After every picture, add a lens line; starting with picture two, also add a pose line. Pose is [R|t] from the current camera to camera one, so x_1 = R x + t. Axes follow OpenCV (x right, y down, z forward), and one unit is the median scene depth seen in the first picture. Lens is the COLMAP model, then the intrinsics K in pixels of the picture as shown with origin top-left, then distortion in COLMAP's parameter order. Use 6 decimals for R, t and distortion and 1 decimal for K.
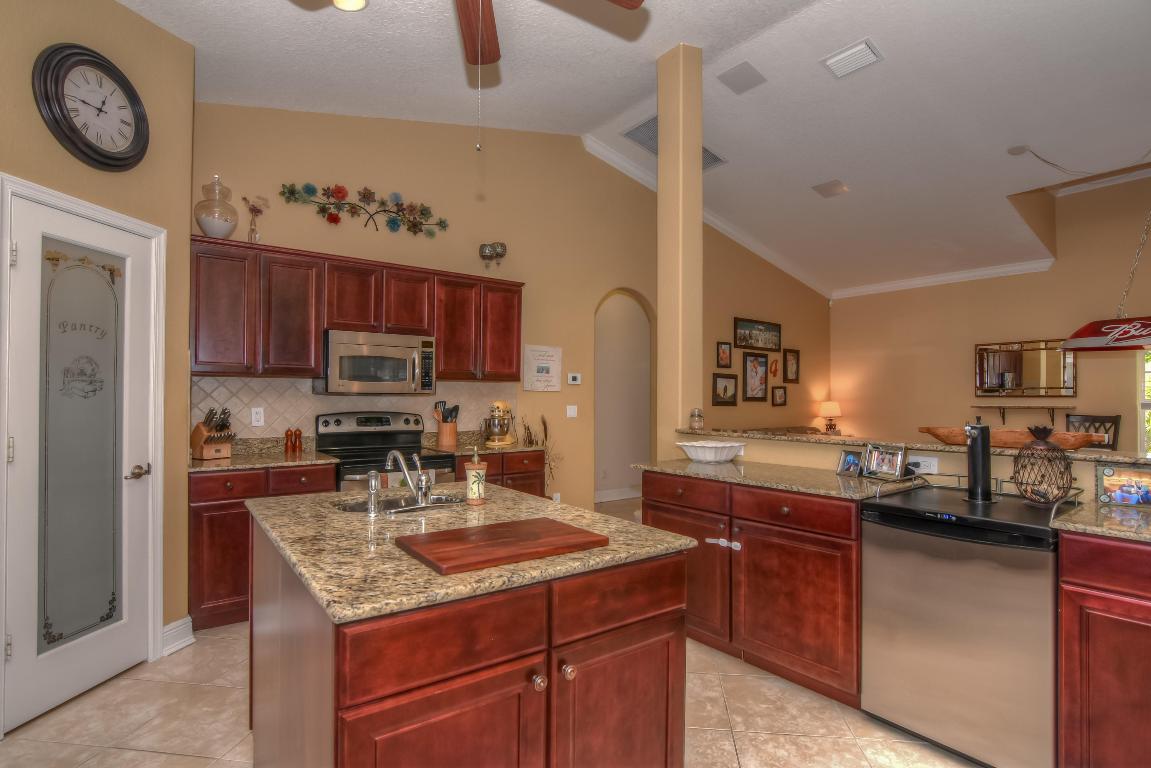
lens RADIAL K [[566.0, 0, 575.8], [0, 566.0, 392.3], [0, 0, 1]] dist [-0.029997, 0.008876]
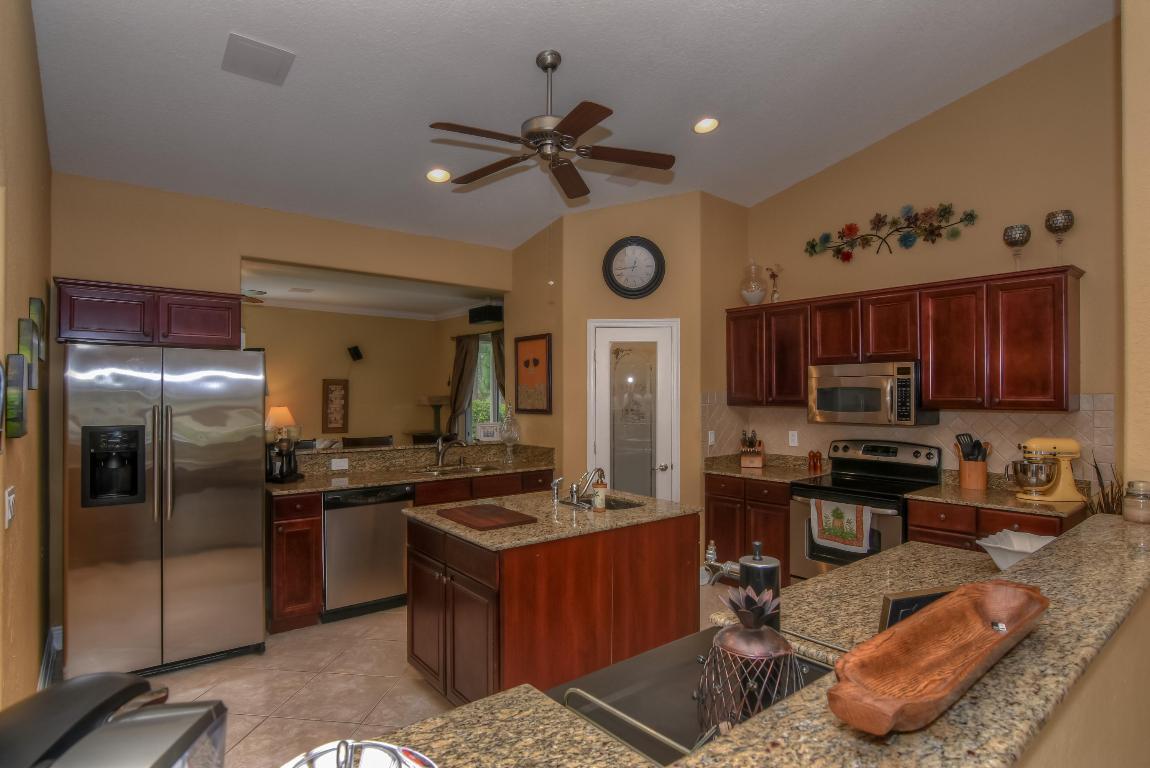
lens RADIAL K [[600.9, 0, 578.3], [0, 600.9, 388.2], [0, 0, 1]] dist [-0.017729, -0.000274]
pose [[0.031649, -0.015400, -0.999380, 0.613310], [0.007934, 0.999854, -0.015156, -0.041979], [0.999468, -0.007449, 0.031767, 0.407477]]
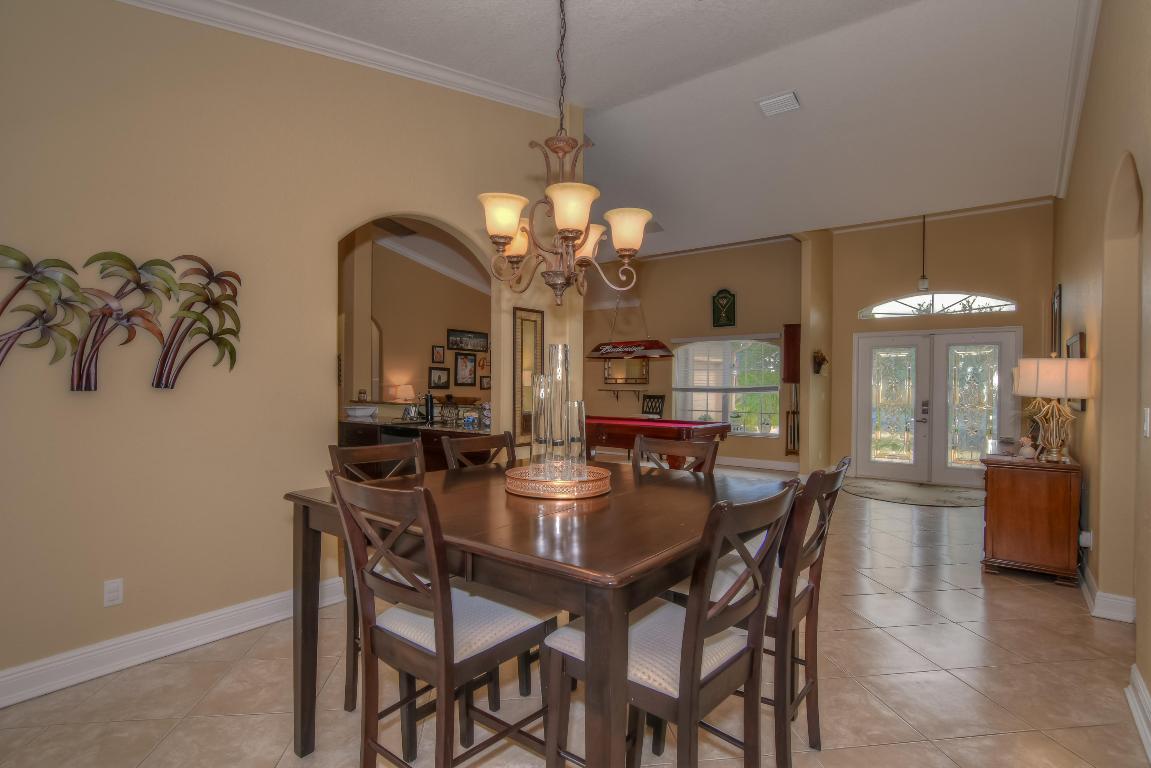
lens RADIAL K [[566.0, 0, 574.9], [0, 566.0, 390.6], [0, 0, 1]] dist [-0.029997, 0.008876]
pose [[0.966703, 0.001029, 0.255898, 0.347369], [-0.006122, 0.999799, 0.019104, -0.003555], [-0.255827, -0.020035, 0.966515, -0.779046]]
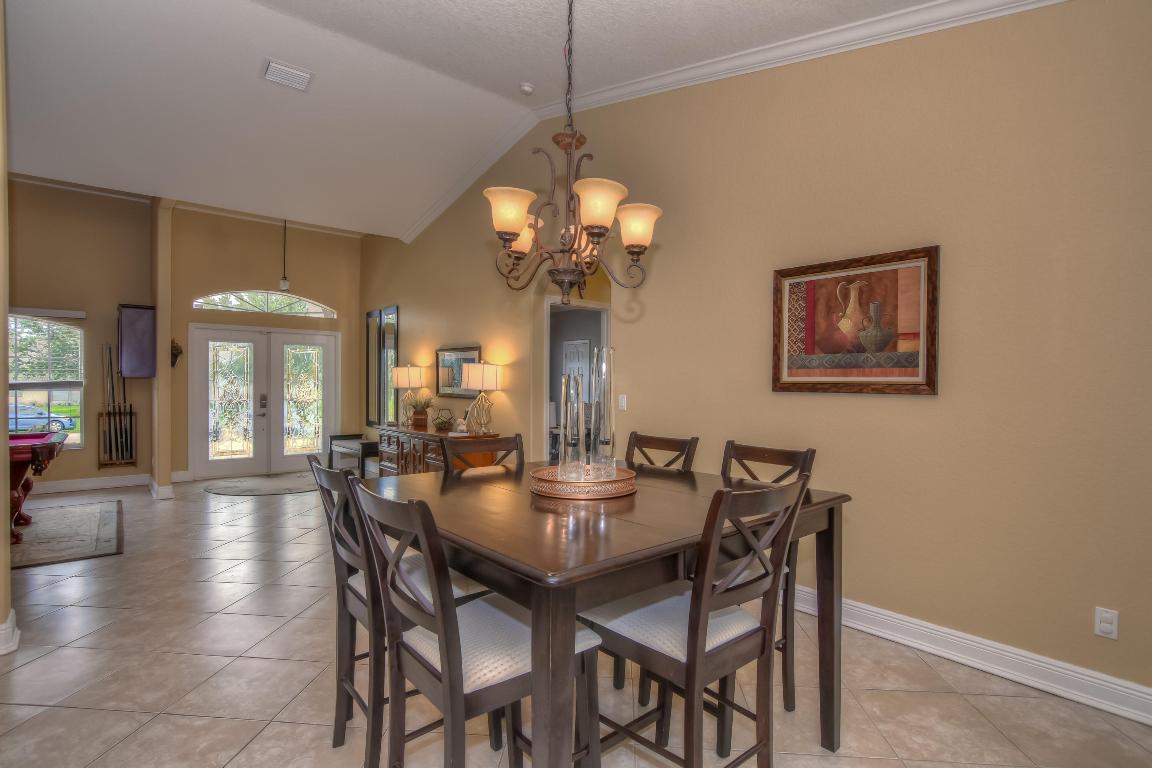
lens RADIAL K [[566.5, 0, 576.4], [0, 566.5, 383.7], [0, 0, 1]] dist [-0.029997, 0.008876]
pose [[-0.040645, -0.006069, 0.999155, -0.007210], [-0.013951, 0.999888, 0.005506, -0.005803], [-0.999076, -0.013715, -0.040725, -0.322807]]
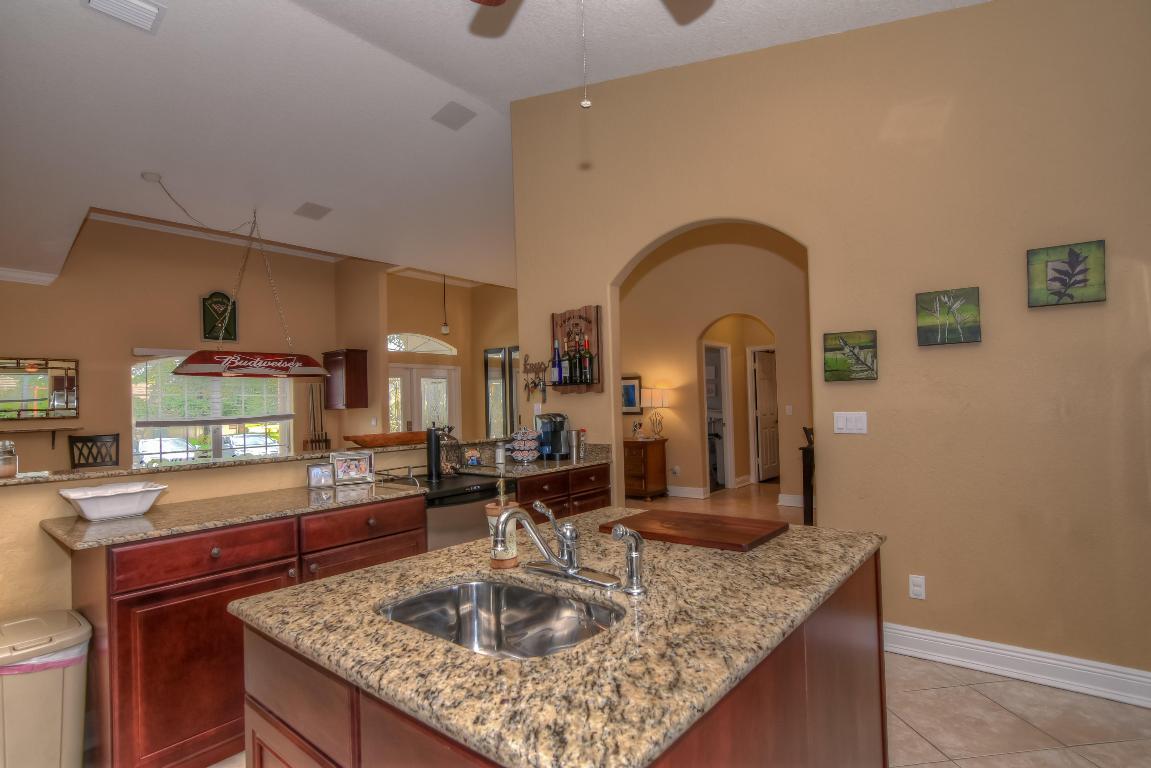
lens RADIAL K [[566.0, 0, 573.4], [0, 566.0, 391.2], [0, 0, 1]] dist [-0.029997, 0.008876]
pose [[-0.229463, 0.028180, 0.972909, -0.387047], [0.020656, 0.999497, -0.024078, 0.003507], [-0.973098, 0.014571, -0.229929, 0.484511]]
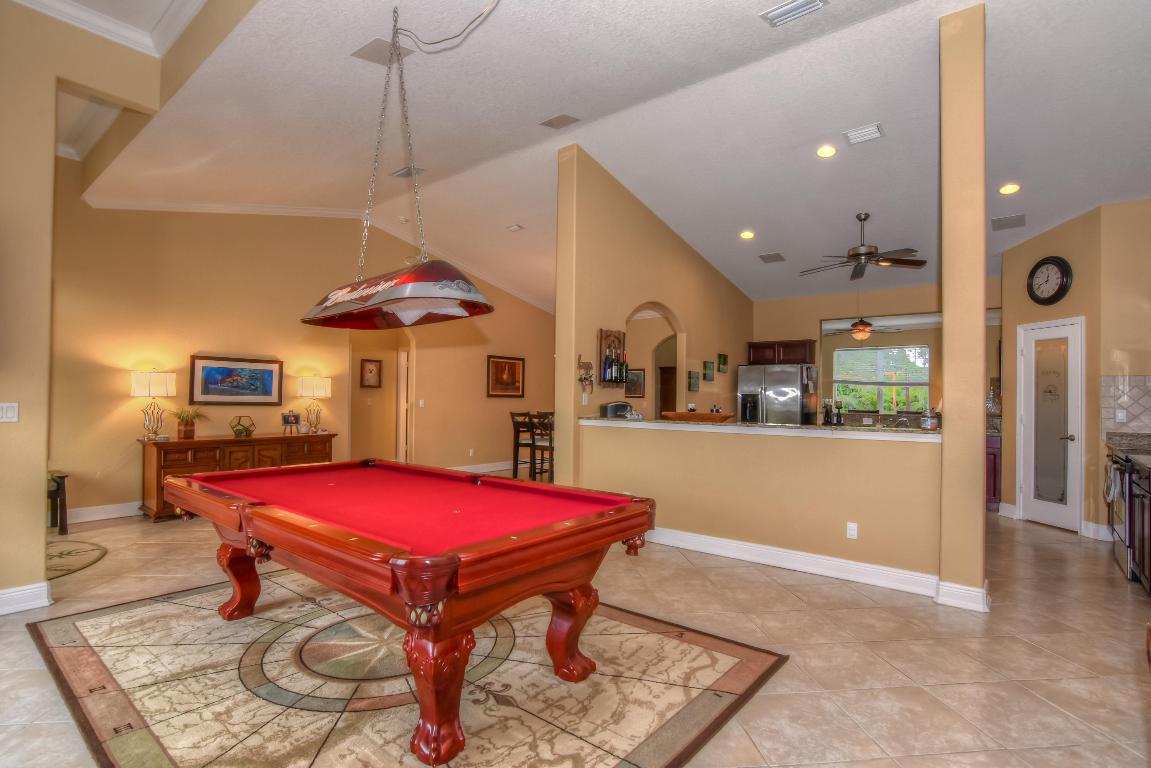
lens RADIAL K [[566.0, 0, 572.5], [0, 566.0, 391.5], [0, 0, 1]] dist [-0.029997, 0.008876]
pose [[-0.973961, -0.017501, -0.226041, 0.893771], [-0.013488, 0.999723, -0.019287, 0.020227], [0.226316, -0.015736, -0.973927, 1.548853]]
